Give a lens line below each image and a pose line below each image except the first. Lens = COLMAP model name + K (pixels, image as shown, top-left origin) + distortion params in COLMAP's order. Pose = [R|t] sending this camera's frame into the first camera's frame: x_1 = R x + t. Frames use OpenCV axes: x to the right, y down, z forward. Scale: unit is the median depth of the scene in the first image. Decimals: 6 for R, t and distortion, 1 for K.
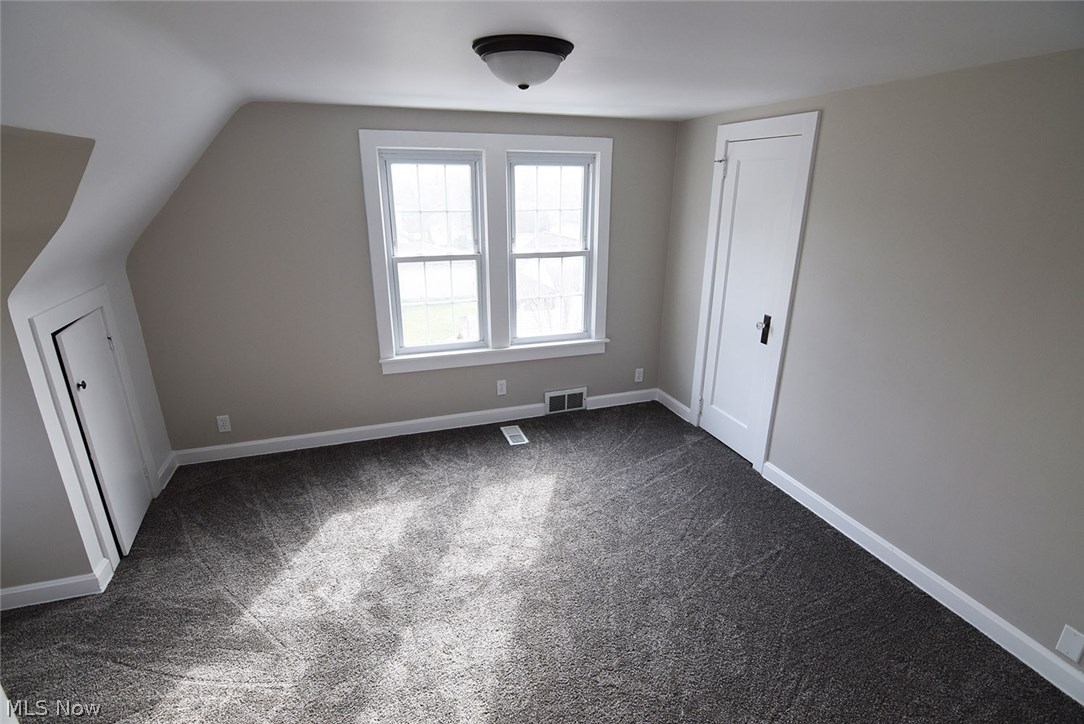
lens RADIAL K [[529.0, 0, 541.1], [0, 529.0, 364.9], [0, 0, 1]] dist [0.000392, -0.013940]
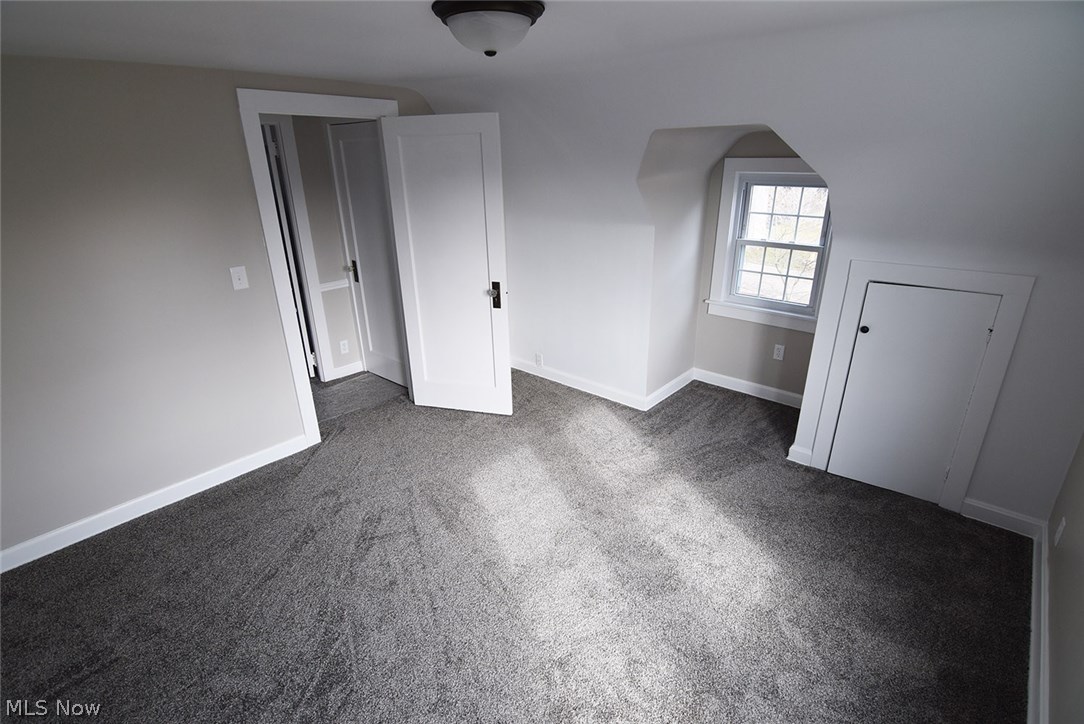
lens RADIAL K [[529.0, 0, 541.1], [0, 529.0, 364.9], [0, 0, 1]] dist [0.000392, -0.013940]
pose [[-0.871549, 0.185860, -0.453716, 0.267679], [-0.151208, 0.778381, 0.609311, -0.445157], [0.466410, 0.599650, -0.650294, 1.318460]]
